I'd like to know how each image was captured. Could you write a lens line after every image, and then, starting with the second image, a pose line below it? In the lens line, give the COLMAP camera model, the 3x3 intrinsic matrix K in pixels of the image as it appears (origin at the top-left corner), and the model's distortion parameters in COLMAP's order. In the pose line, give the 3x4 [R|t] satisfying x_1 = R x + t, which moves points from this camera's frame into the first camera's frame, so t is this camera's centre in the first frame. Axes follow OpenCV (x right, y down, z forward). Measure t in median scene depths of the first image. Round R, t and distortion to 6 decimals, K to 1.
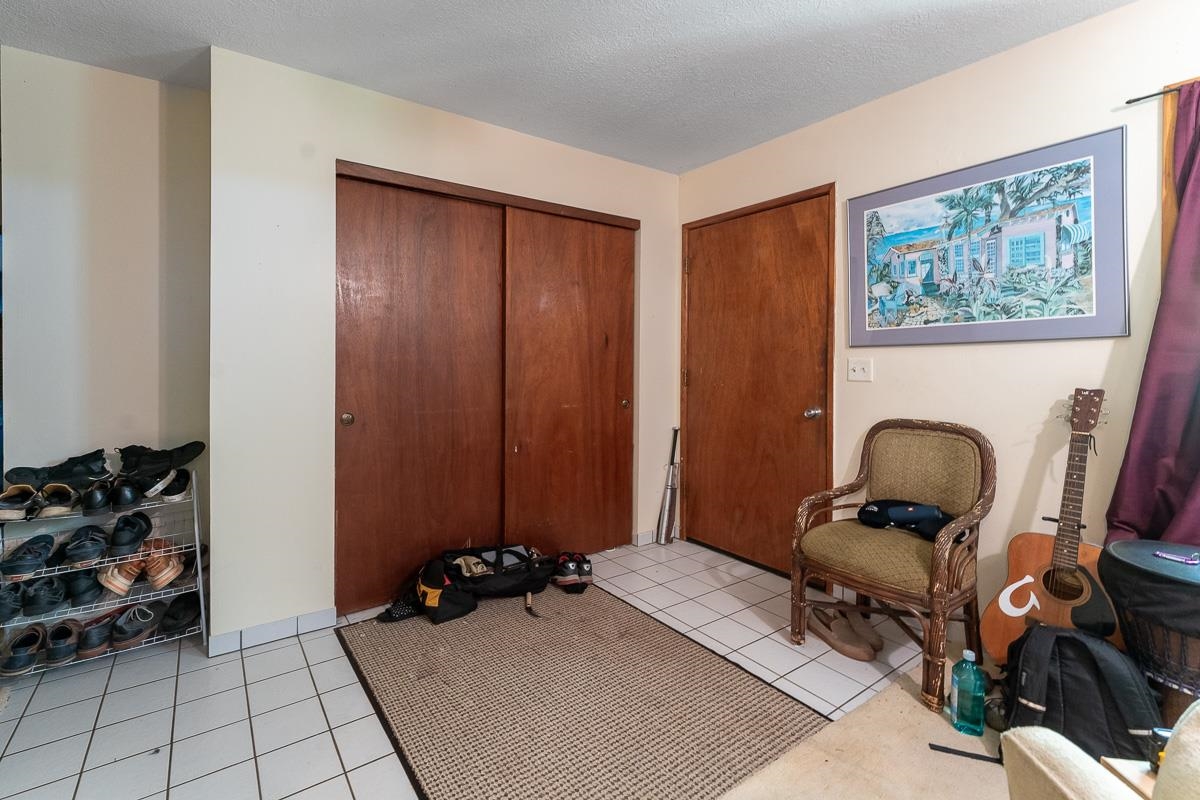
lens RADIAL K [[520.4, 0, 526.6], [0, 520.4, 370.0], [0, 0, 1]] dist [0.000184, -0.000002]
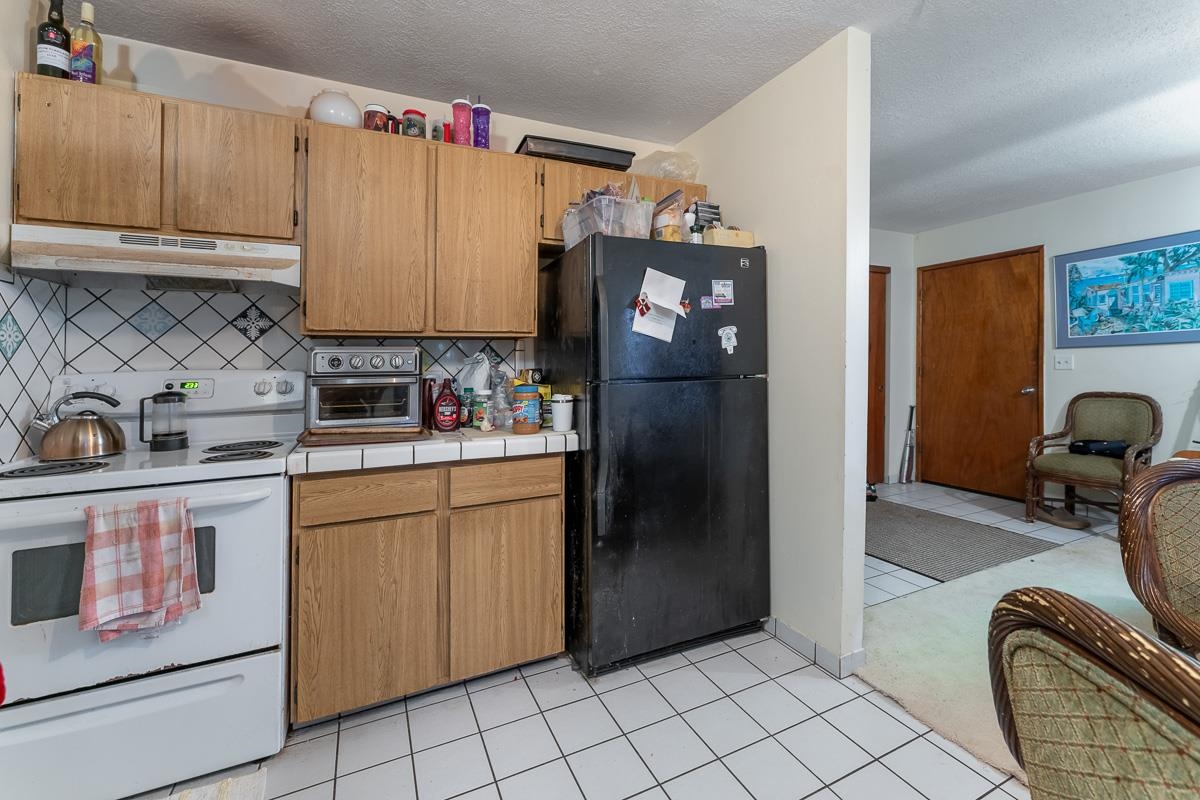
lens RADIAL K [[489.4, 0, 584.3], [0, 489.4, 375.0], [0, 0, 1]] dist [-0.000585, 0.000187]
pose [[0.991285, -0.011736, -0.131214, -0.603528], [0.011503, 0.999931, -0.002530, 0.024724], [0.131234, 0.000999, 0.991351, -0.661387]]
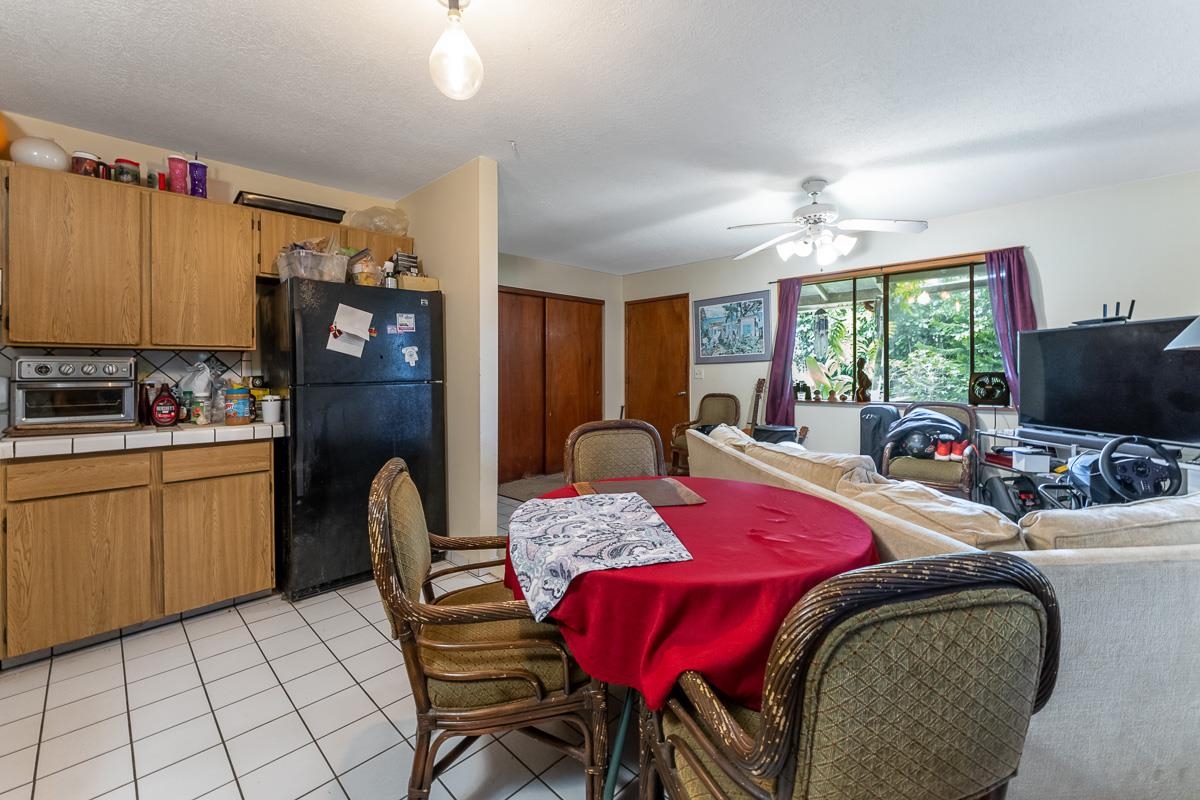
lens RADIAL K [[491.5, 0, 587.4], [0, 491.5, 391.3], [0, 0, 1]] dist [-0.000029, 0.000513]
pose [[0.972936, -0.016201, 0.230508, -0.355584], [0.012823, 0.999787, 0.016144, 0.035366], [-0.230721, -0.012751, 0.972936, -1.020793]]
